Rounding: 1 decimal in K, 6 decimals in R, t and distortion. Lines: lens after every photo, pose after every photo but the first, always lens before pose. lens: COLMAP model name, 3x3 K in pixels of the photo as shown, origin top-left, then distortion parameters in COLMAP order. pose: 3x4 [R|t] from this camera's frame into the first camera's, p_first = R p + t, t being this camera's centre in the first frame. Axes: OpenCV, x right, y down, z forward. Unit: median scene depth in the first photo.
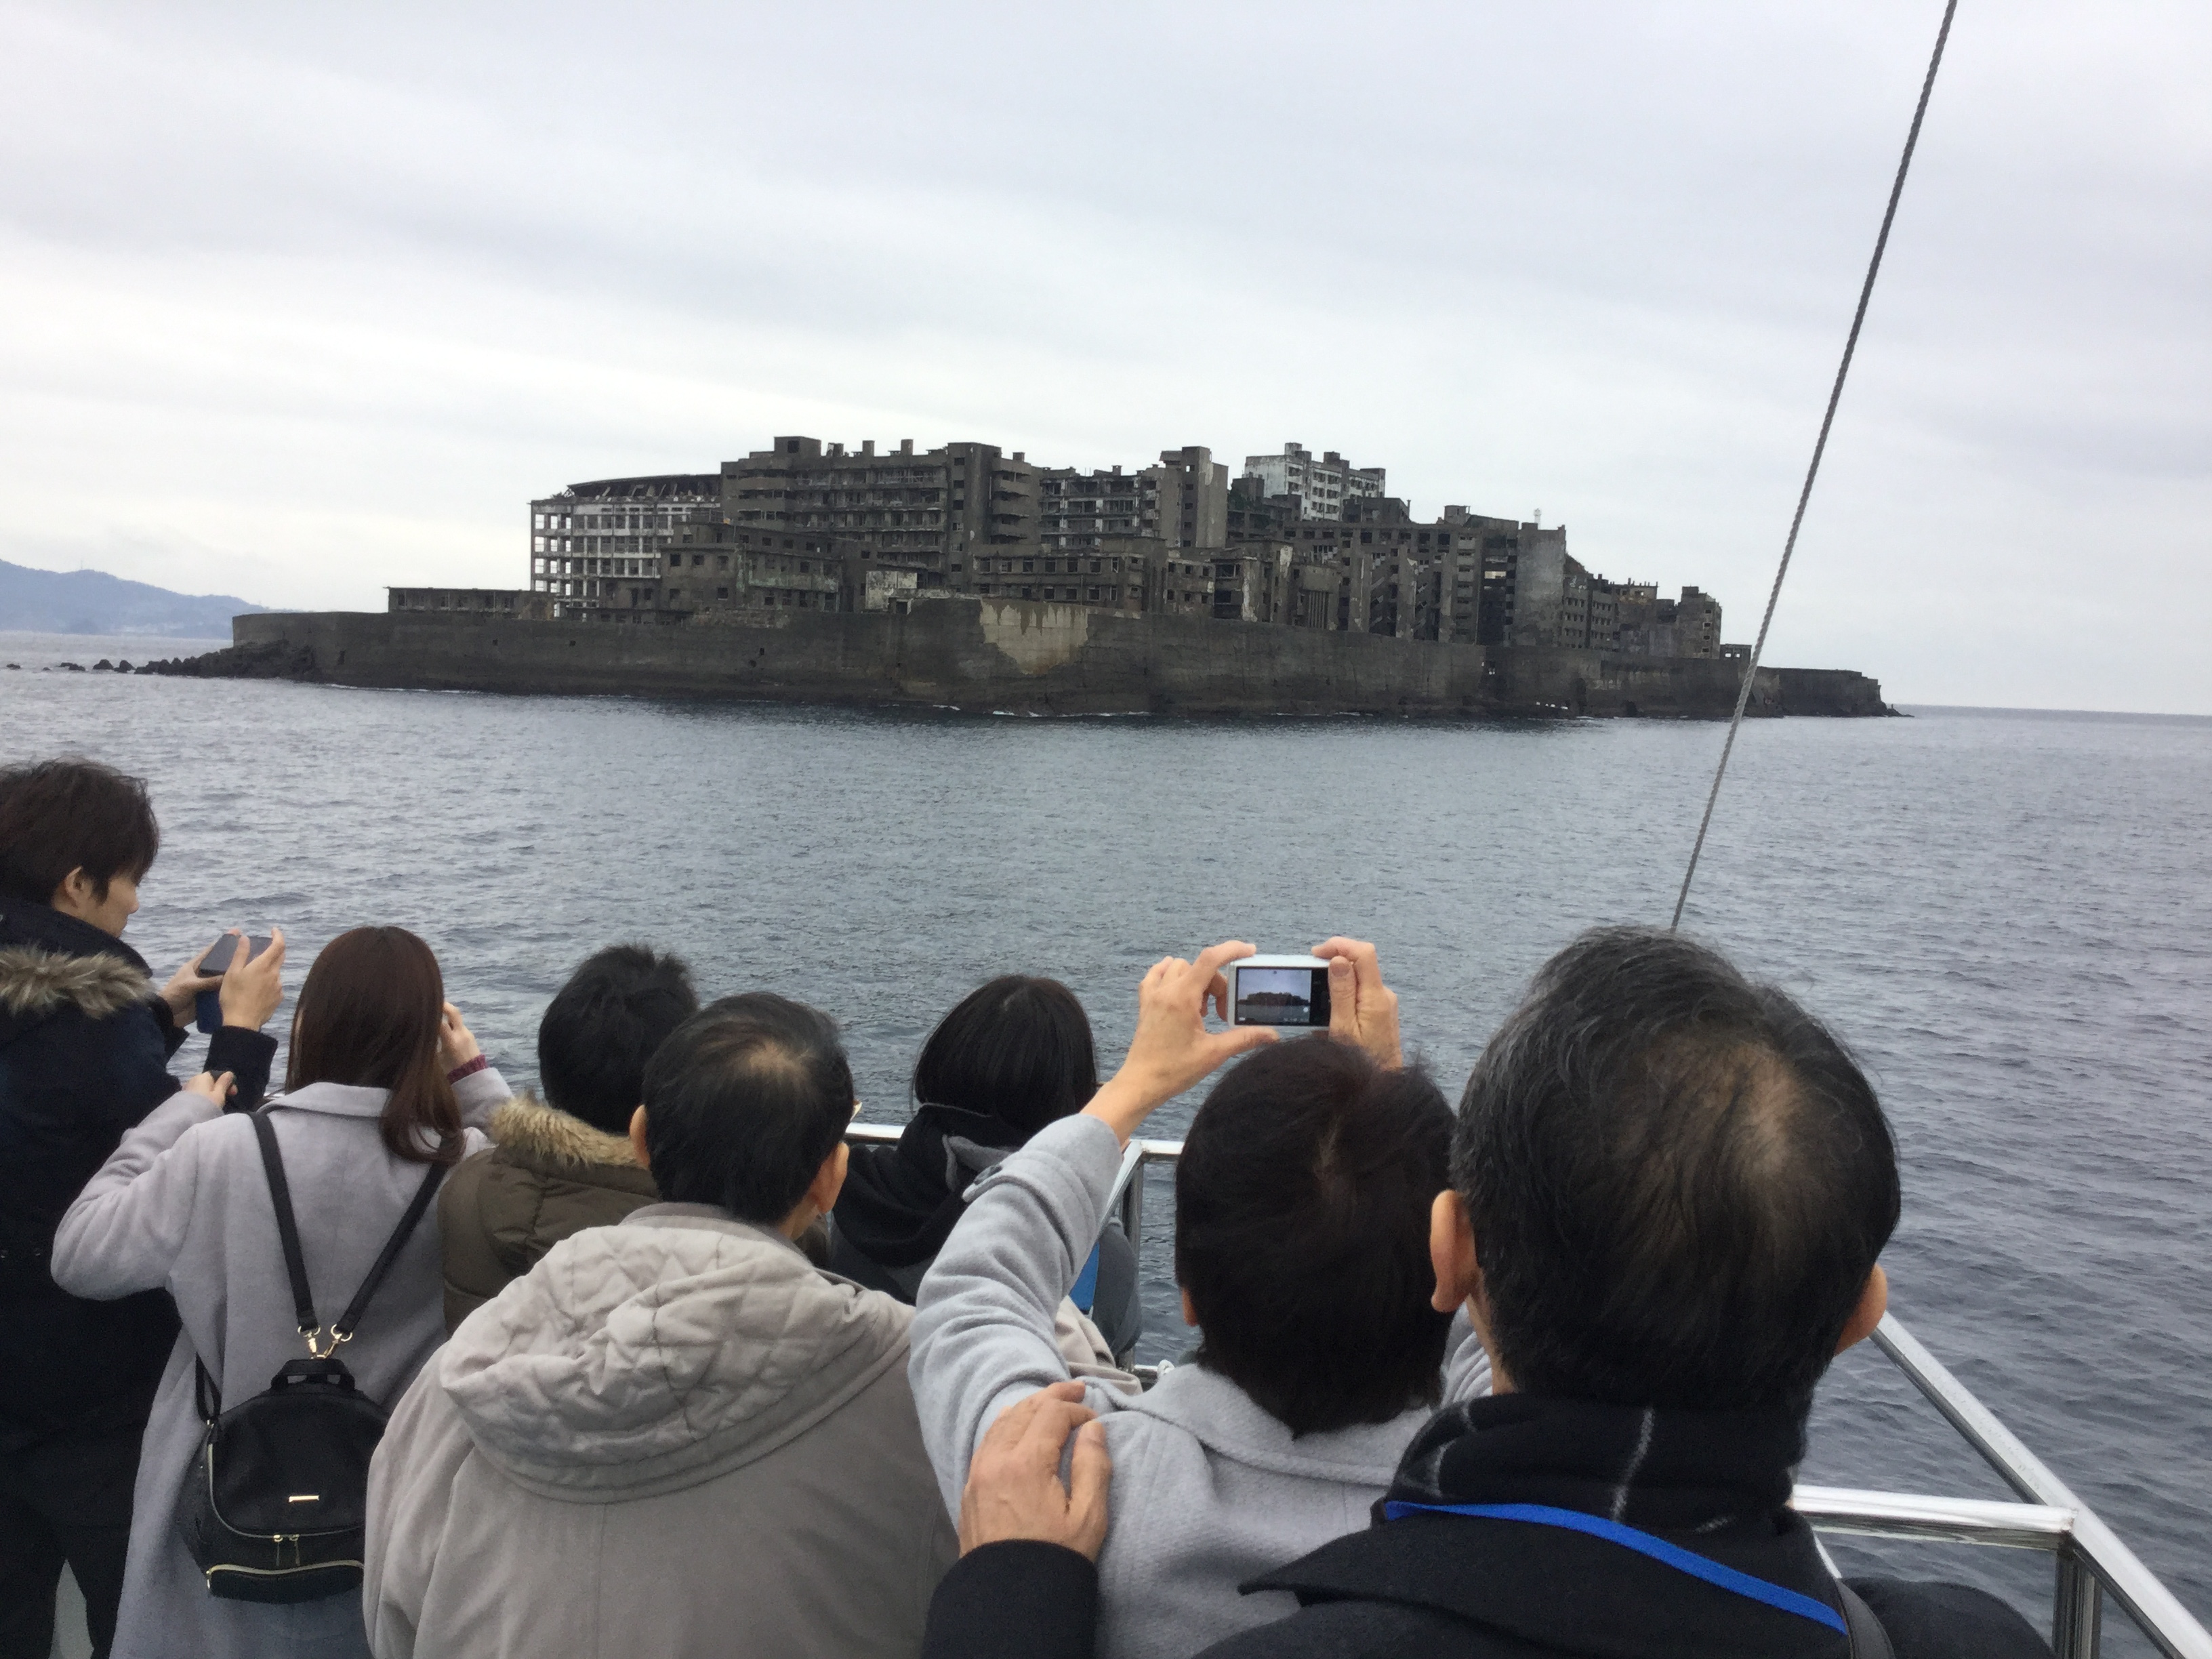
lens RADIAL K [[2020.3, 0, 1117.2], [0, 2020.3, 789.3], [0, 0, 1]] dist [0.060444, 0.000000]
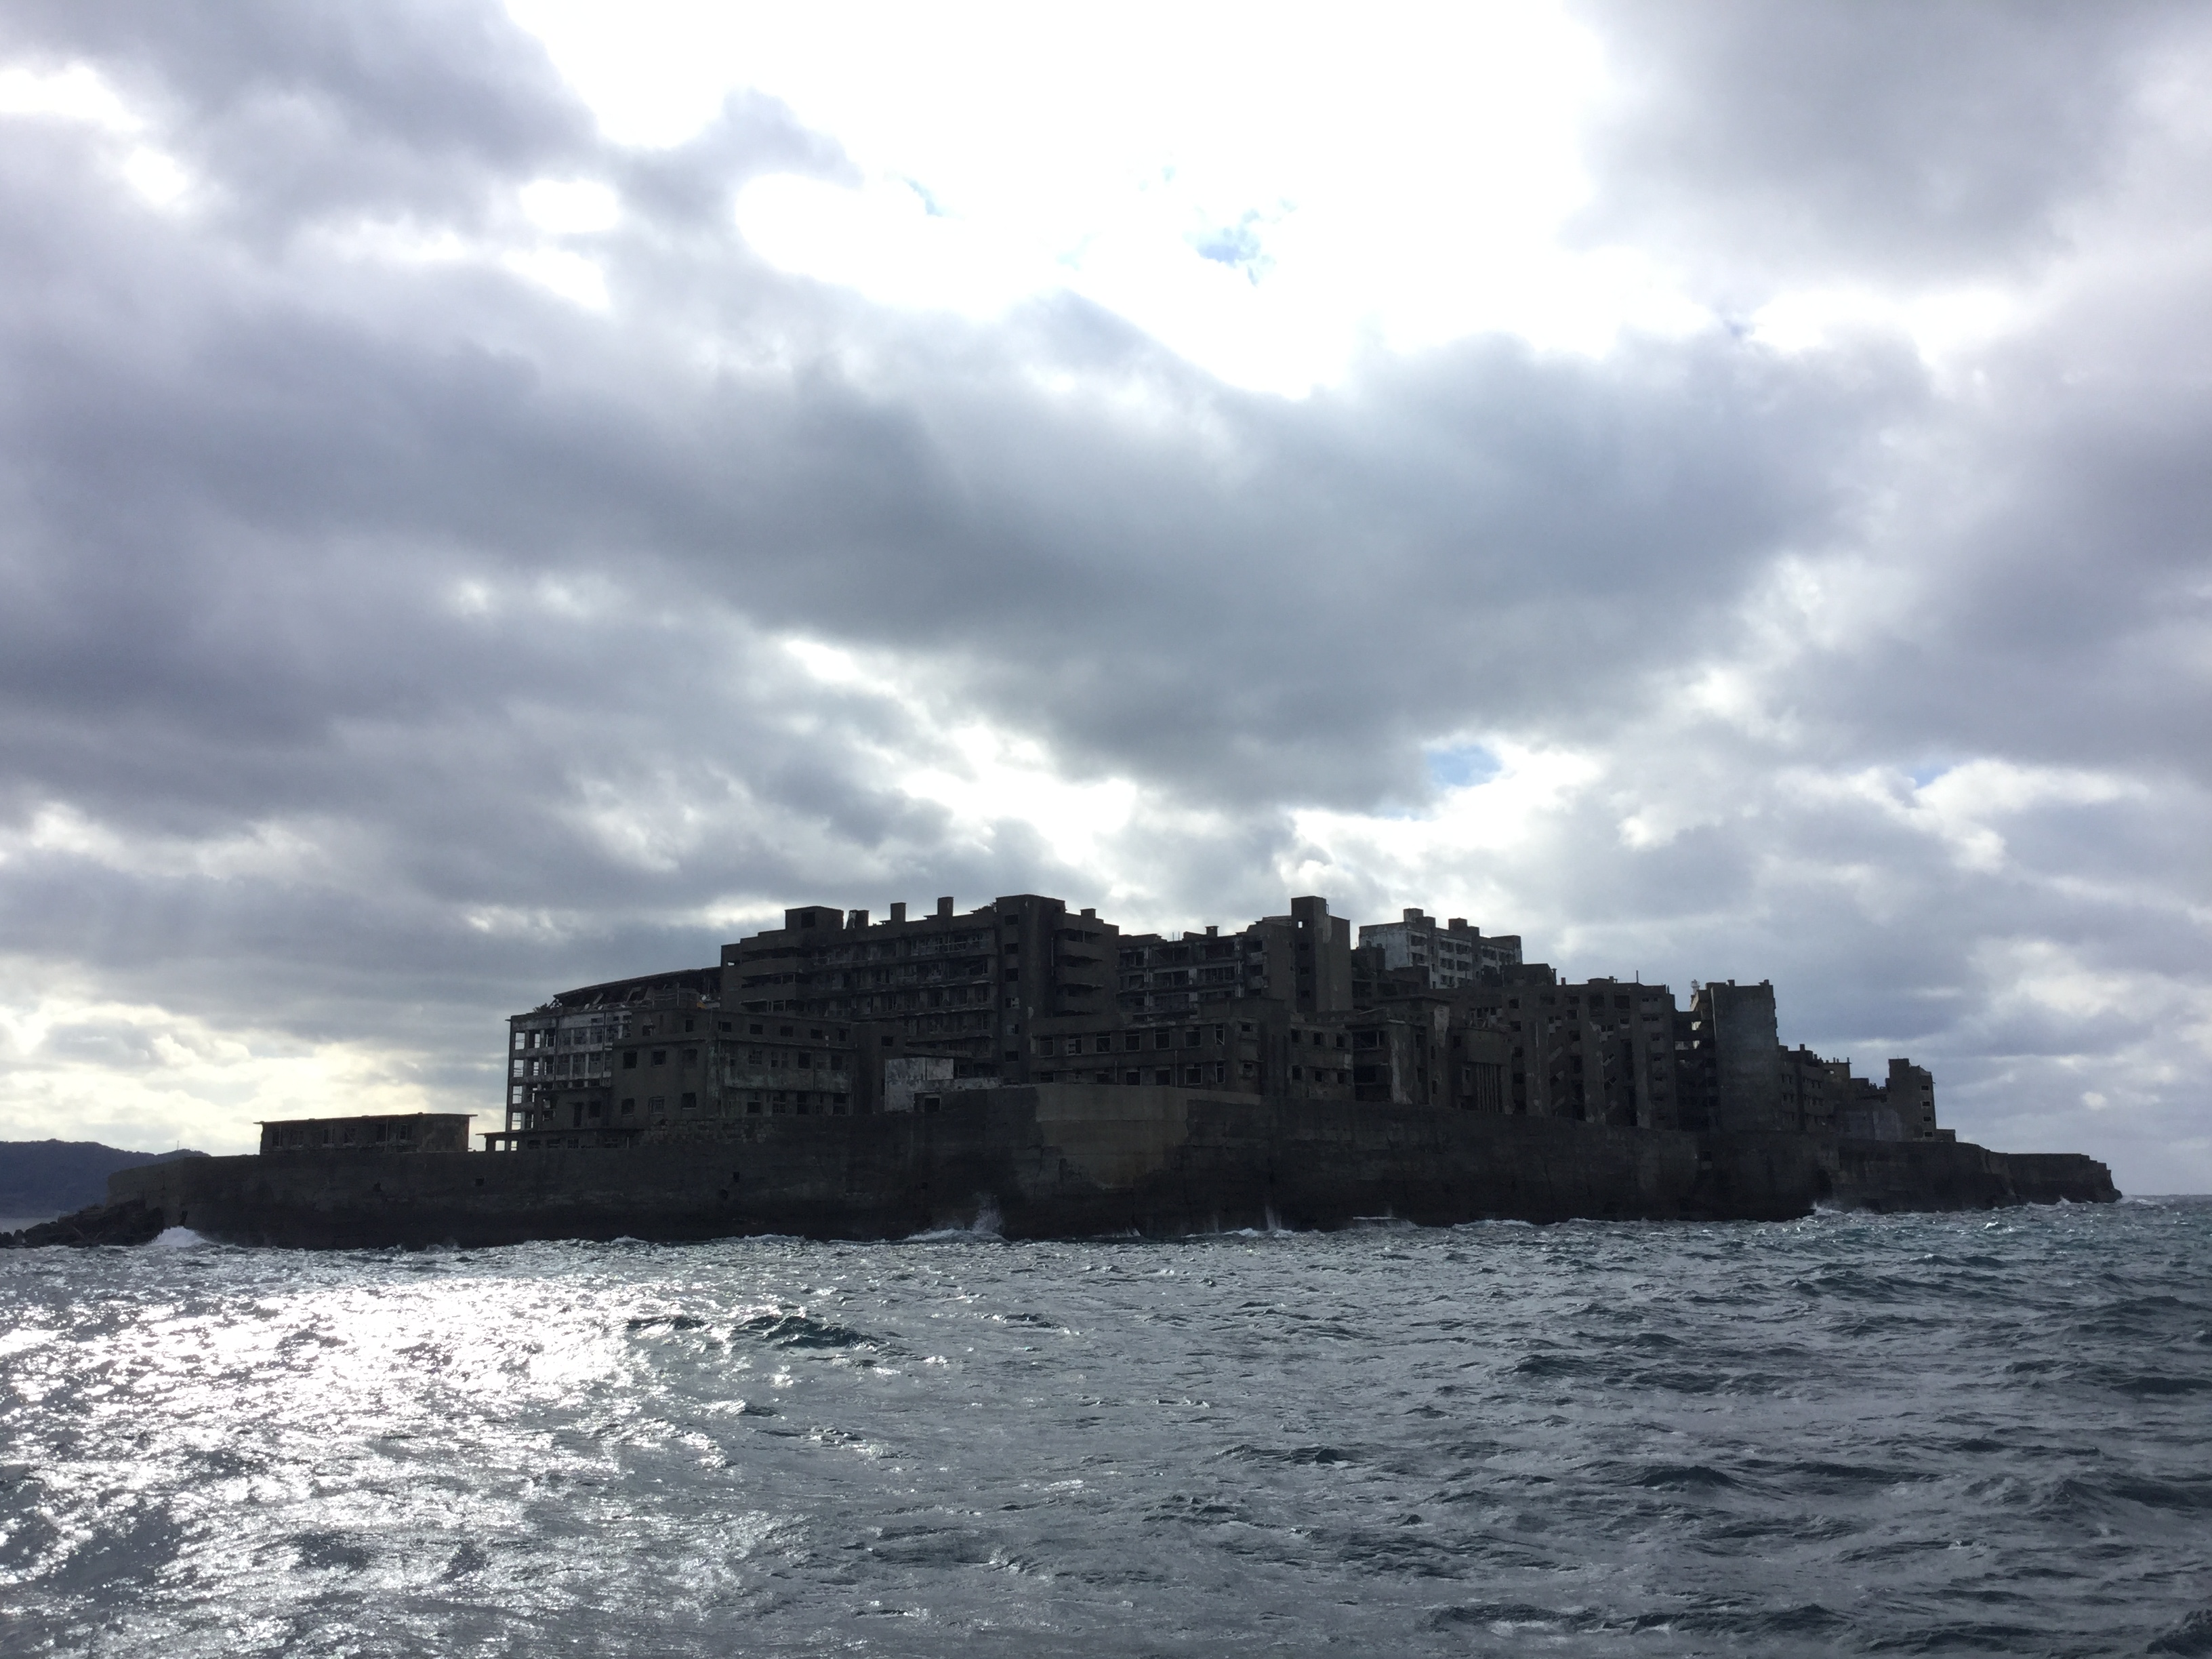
lens RADIAL K [[2020.3, 0, 1104.7], [0, 2020.3, 755.4], [0, 0, 1]] dist [0.060444, 0.000000]
pose [[0.997362, -0.058847, -0.042491, -0.004823], [0.045093, 0.961072, -0.272592, -0.007903], [0.056879, 0.269957, 0.961191, 0.221870]]
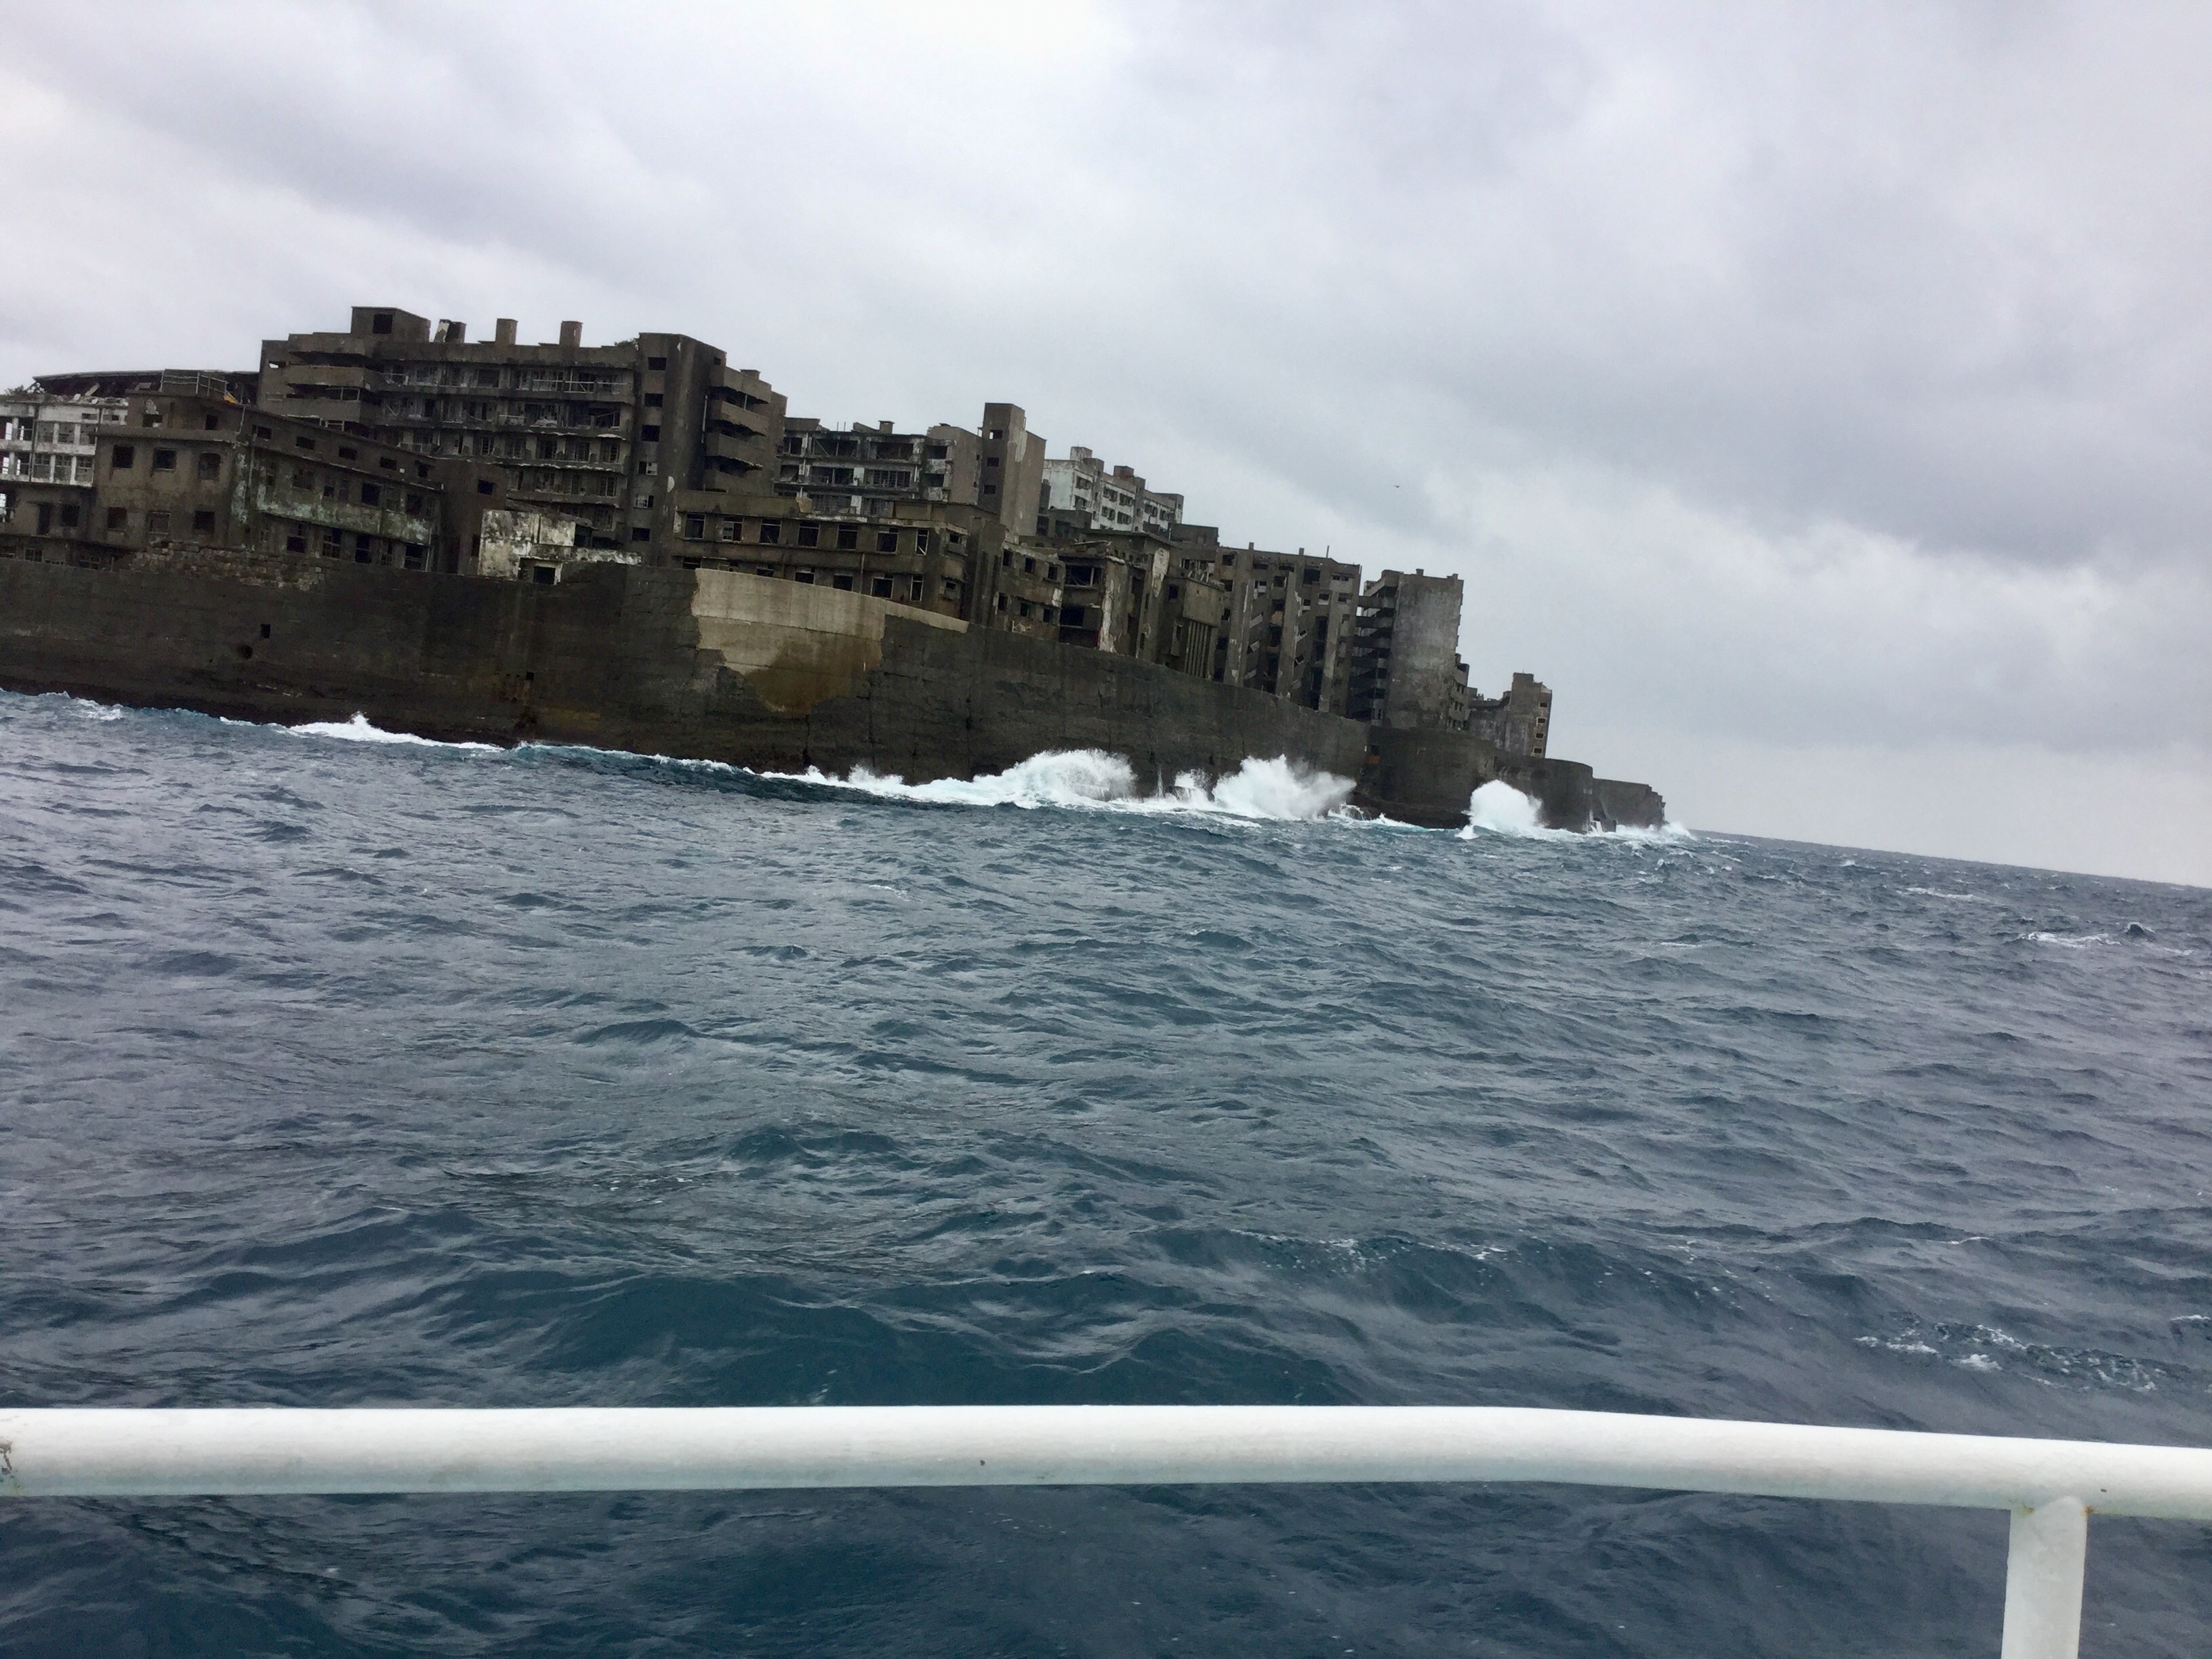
lens RADIAL K [[2020.3, 0, 1127.8], [0, 2020.3, 824.9], [0, 0, 1]] dist [0.060444, 0.000000]
pose [[0.982153, 0.066104, 0.176086, -0.034890], [-0.063448, 0.997771, -0.020675, -0.016296], [-0.177060, 0.009134, 0.984158, 0.344424]]
